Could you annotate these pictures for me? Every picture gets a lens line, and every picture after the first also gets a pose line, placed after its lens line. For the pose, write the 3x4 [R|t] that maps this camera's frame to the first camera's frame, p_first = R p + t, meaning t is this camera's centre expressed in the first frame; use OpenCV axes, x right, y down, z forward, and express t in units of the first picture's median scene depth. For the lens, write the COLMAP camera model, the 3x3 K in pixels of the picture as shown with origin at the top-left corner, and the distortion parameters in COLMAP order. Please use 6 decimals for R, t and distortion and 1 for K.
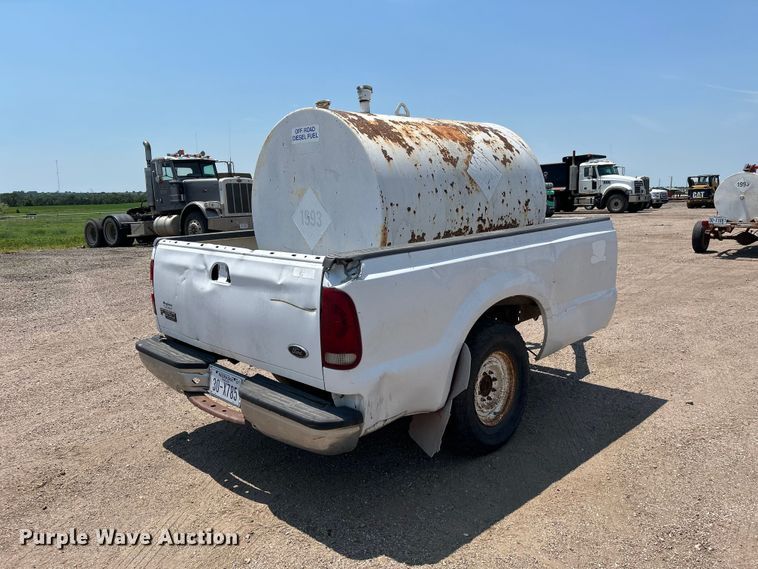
lens RADIAL K [[571.0, 0, 386.1], [0, 571.0, 281.9], [0, 0, 1]] dist [0.060368, -0.074823]
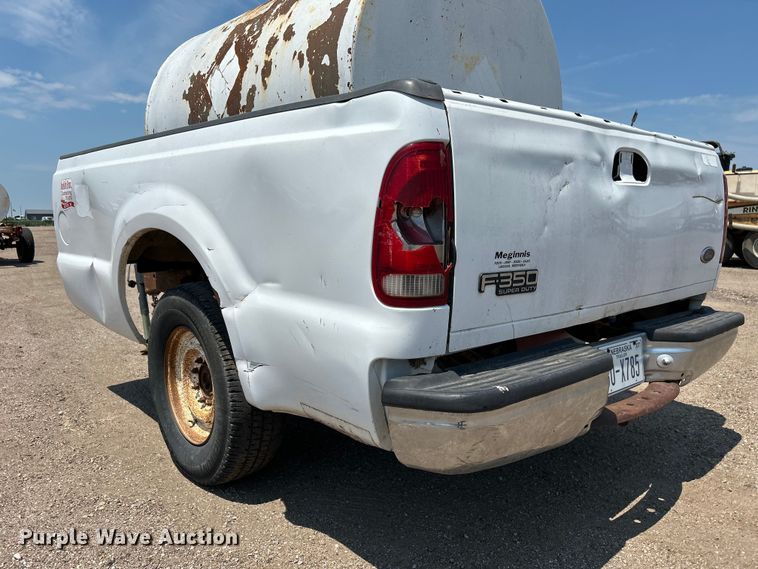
lens RADIAL K [[571.0, 0, 374.0], [0, 571.0, 285.1], [0, 0, 1]] dist [0.060368, -0.074823]
pose [[0.075307, -0.100465, 0.992087, -0.765495], [0.159644, 0.983293, 0.087456, 0.008839], [-0.984298, 0.151795, 0.090088, 1.040127]]
